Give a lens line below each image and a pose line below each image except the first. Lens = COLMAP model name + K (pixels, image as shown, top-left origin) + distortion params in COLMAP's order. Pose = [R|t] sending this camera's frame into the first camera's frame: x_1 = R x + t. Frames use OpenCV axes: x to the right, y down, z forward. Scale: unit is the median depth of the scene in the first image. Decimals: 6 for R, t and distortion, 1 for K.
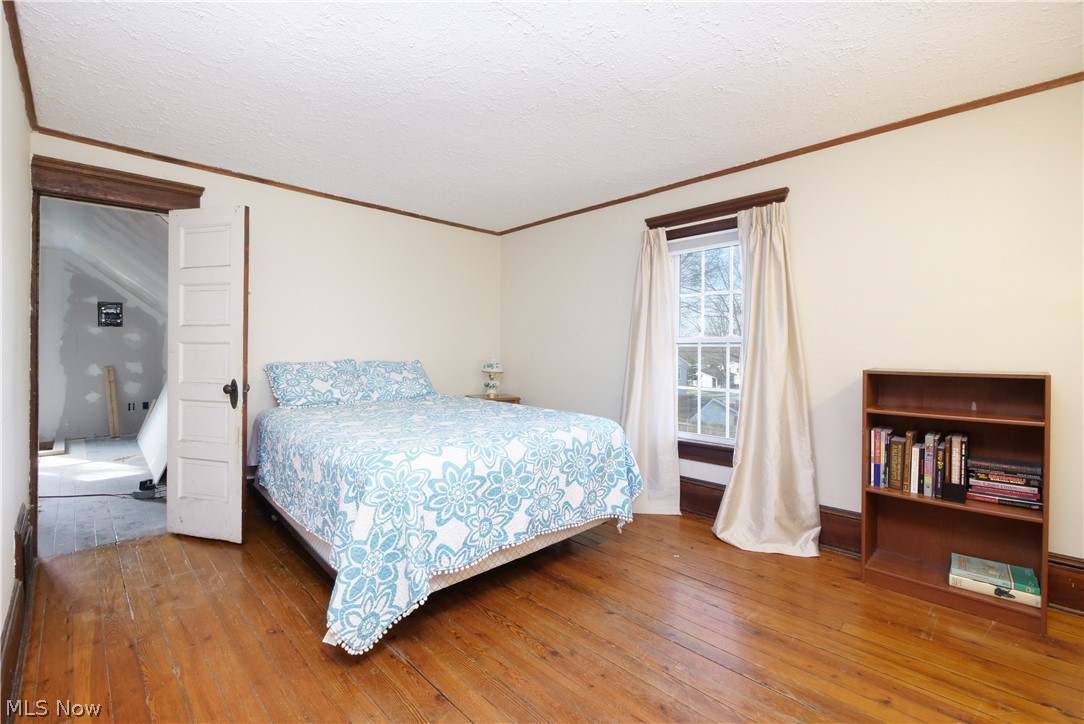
lens RADIAL K [[457.5, 0, 541.0], [0, 457.5, 358.4], [0, 0, 1]] dist [-0.006765, -0.000951]
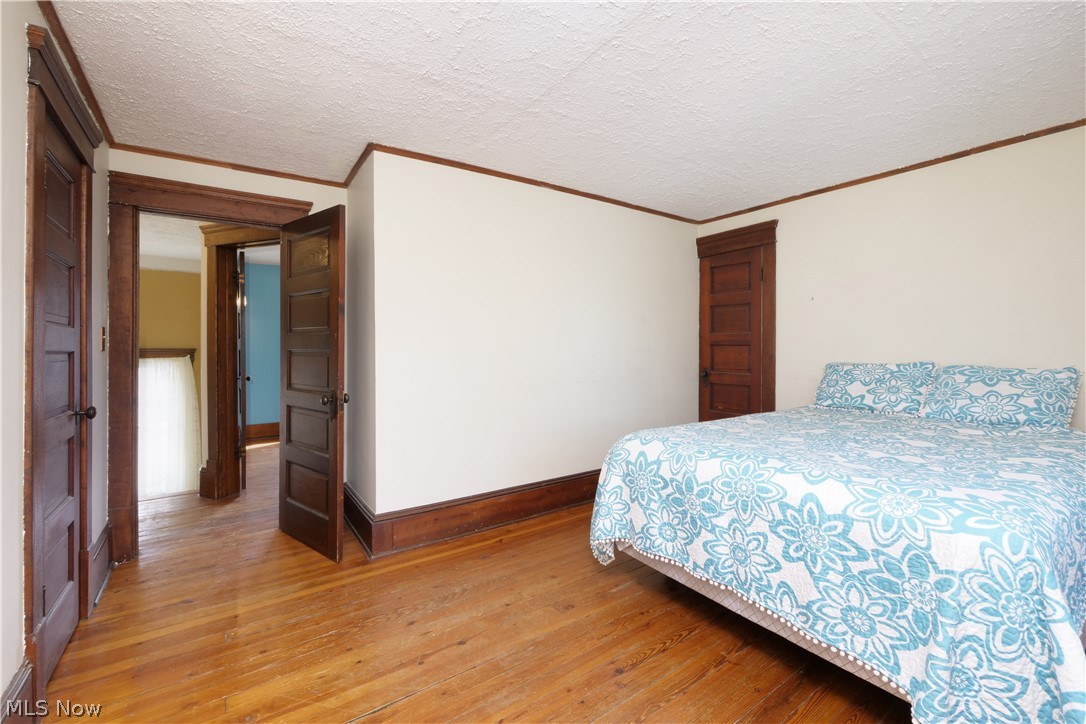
lens RADIAL K [[458.3, 0, 542.3], [0, 458.3, 351.8], [0, 0, 1]] dist [-0.006765, -0.000951]
pose [[-0.173065, 0.004732, -0.984899, 0.800353], [-0.015374, 0.999854, 0.007505, -0.019626], [0.984790, 0.016440, -0.172967, 0.803132]]
